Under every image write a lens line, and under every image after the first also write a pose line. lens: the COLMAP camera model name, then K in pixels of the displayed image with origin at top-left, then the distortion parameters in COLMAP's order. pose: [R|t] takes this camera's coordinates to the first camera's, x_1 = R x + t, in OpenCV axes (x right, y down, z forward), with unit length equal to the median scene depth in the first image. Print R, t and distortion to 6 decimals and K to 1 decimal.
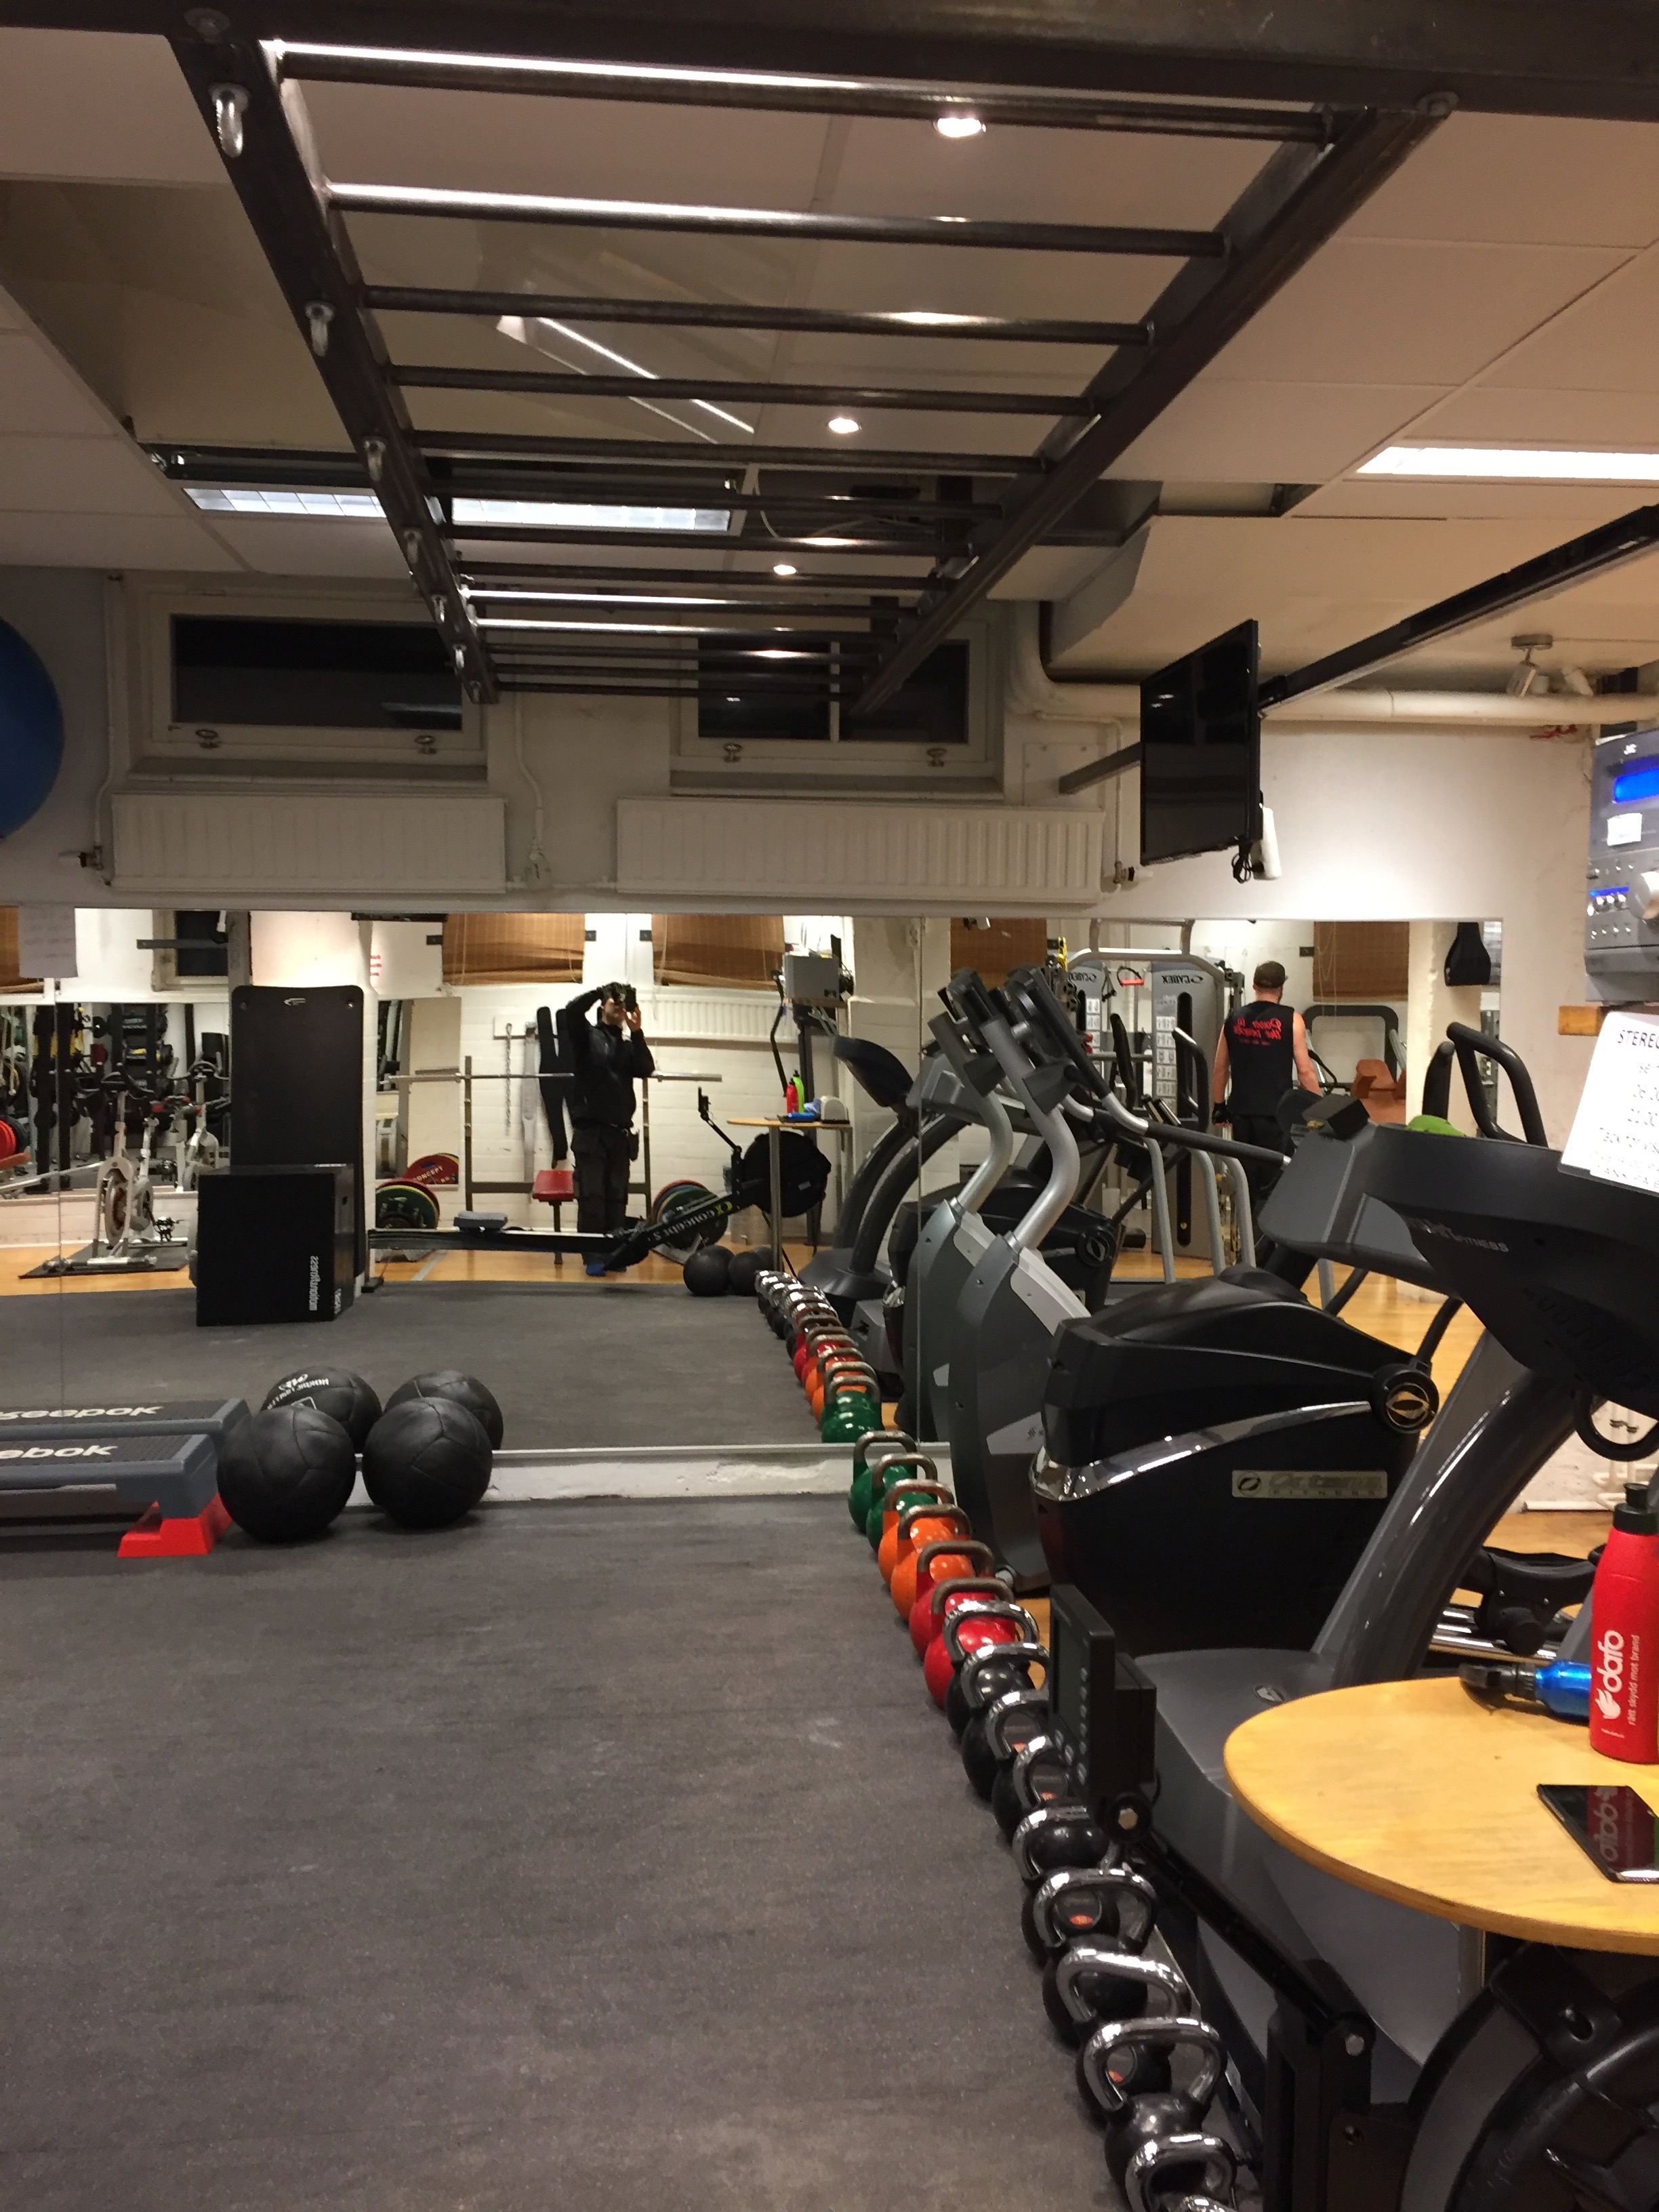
lens RADIAL K [[1882.7, 0, 829.5], [0, 1882.7, 1106.0], [0, 0, 1]] dist [0.095427, -0.139084]
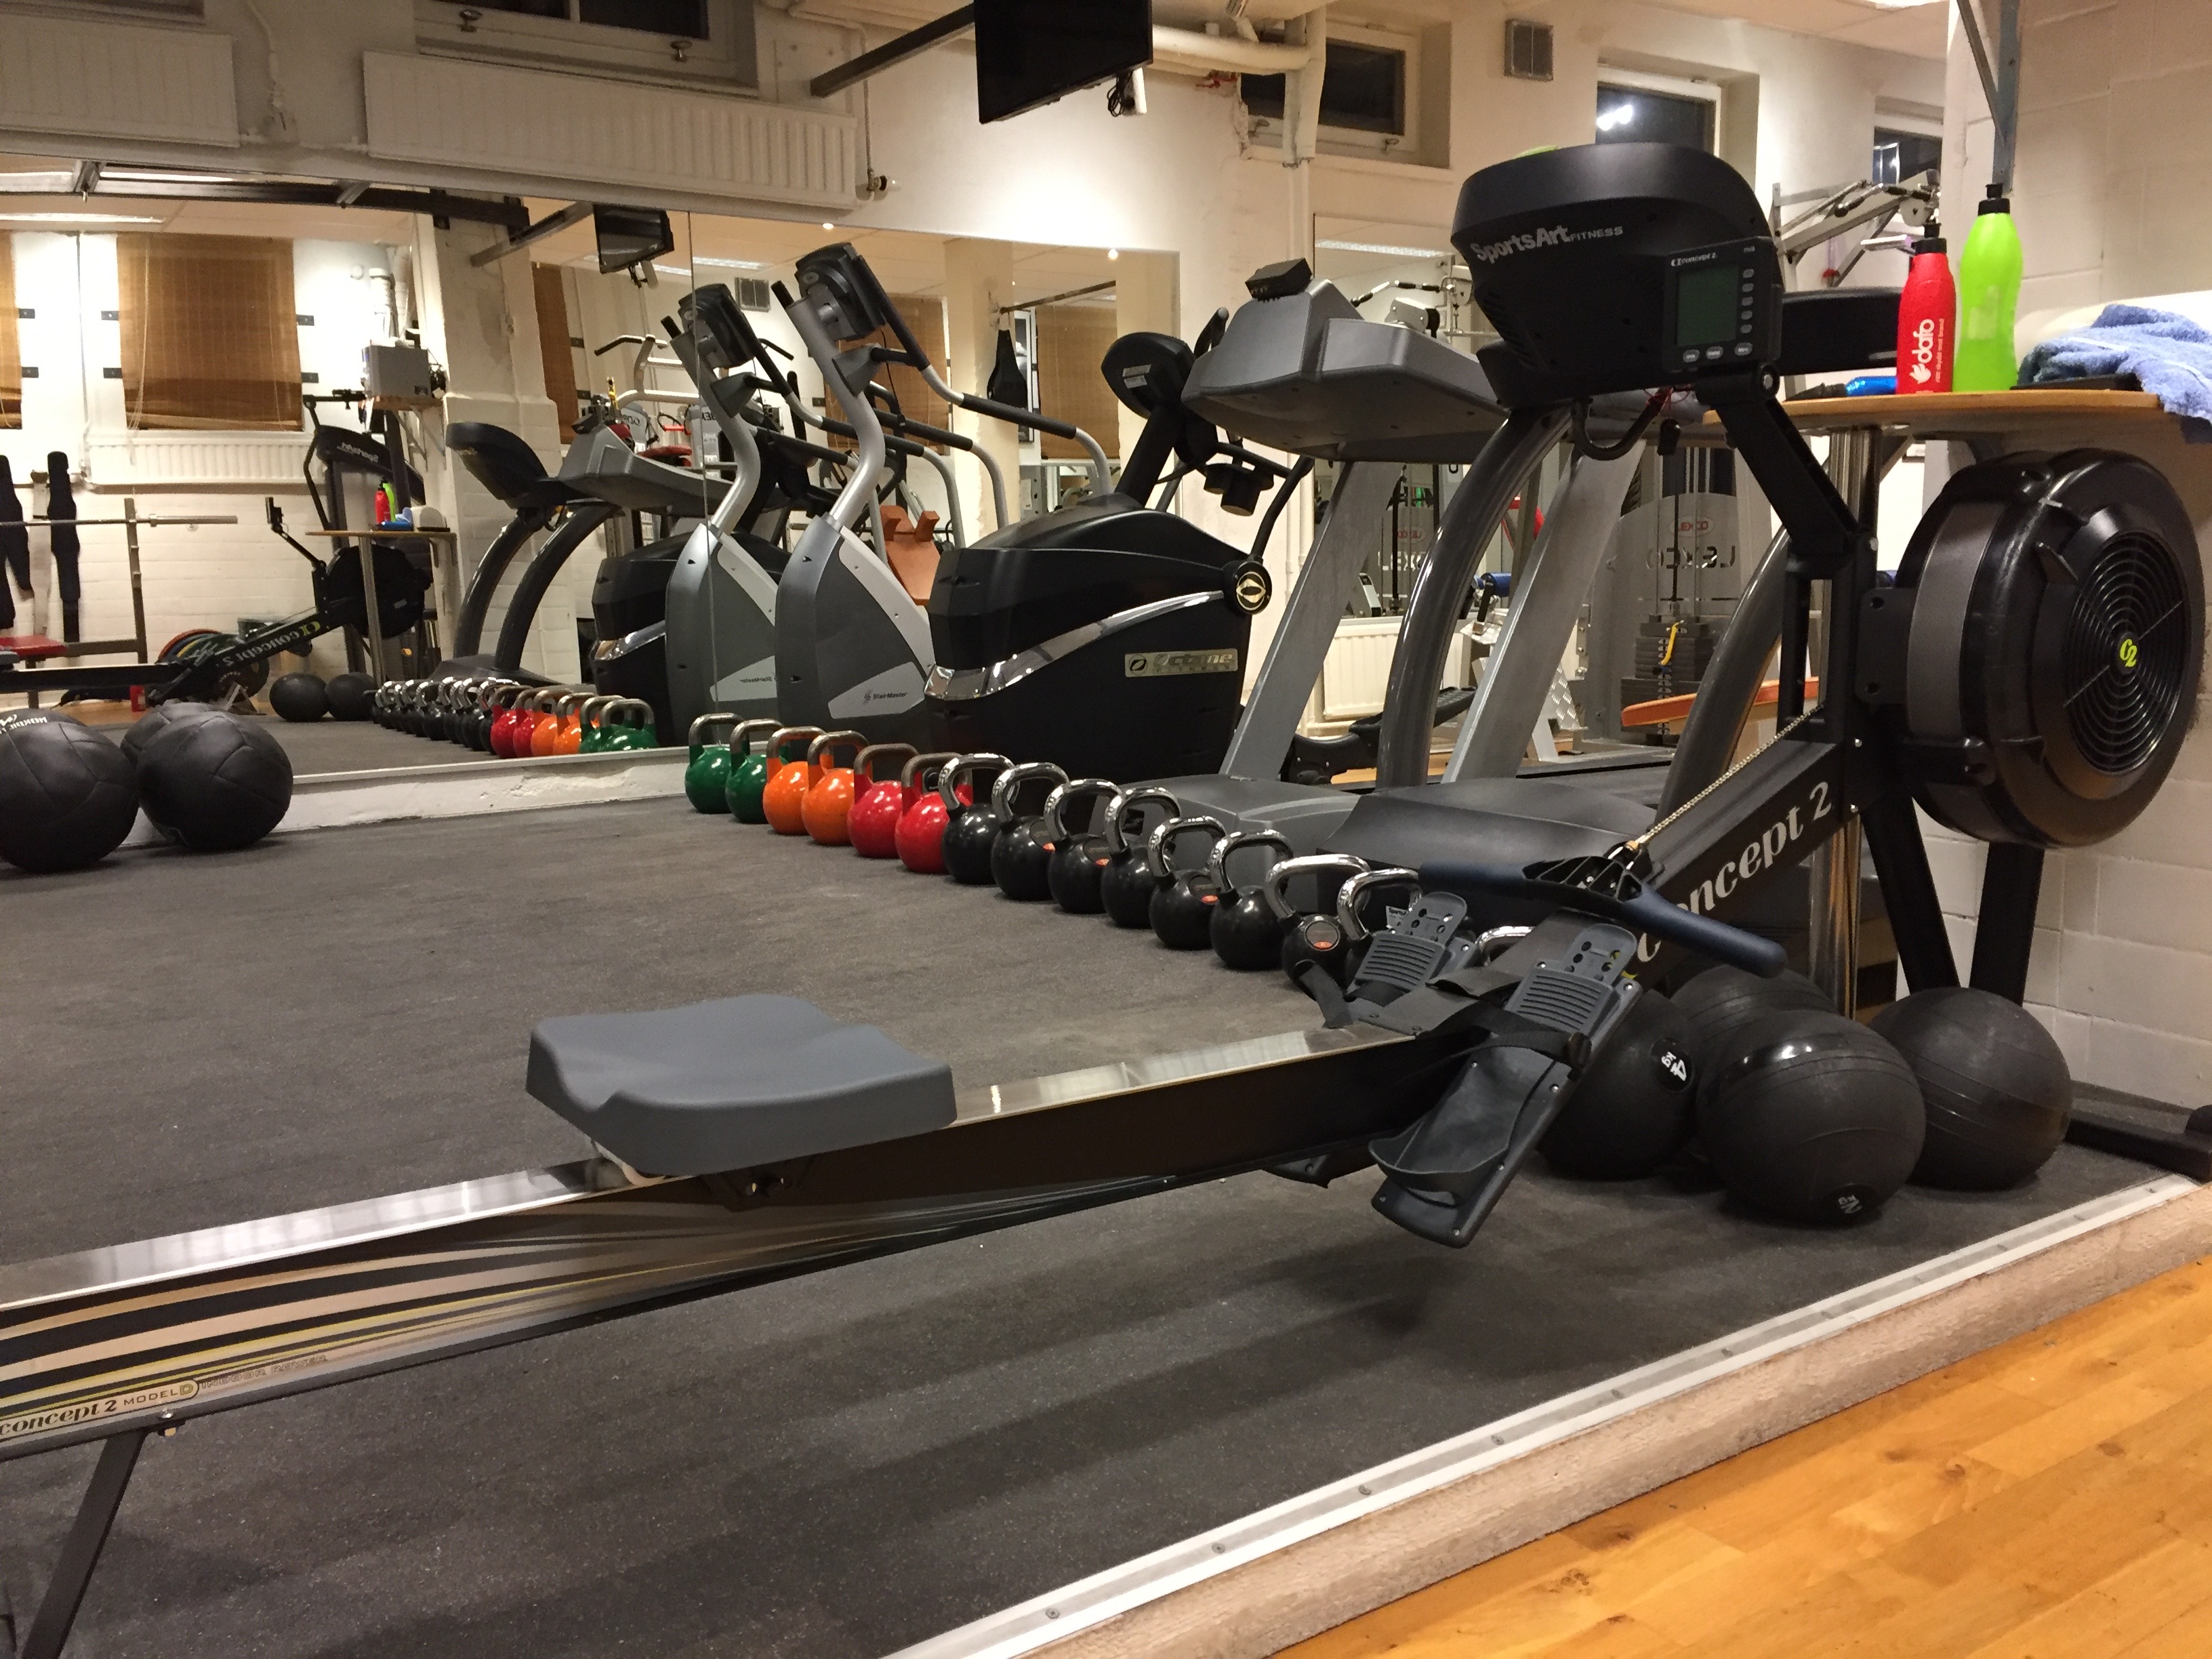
lens RADIAL K [[1882.7, 0, 1106.0], [0, 1882.7, 829.5], [0, 0, 1]] dist [0.095427, -0.139084]
pose [[0.885838, -0.089873, 0.455207, -0.242969], [0.051868, 0.994093, 0.095332, 0.139672], [-0.461086, -0.060839, 0.885268, -0.010284]]
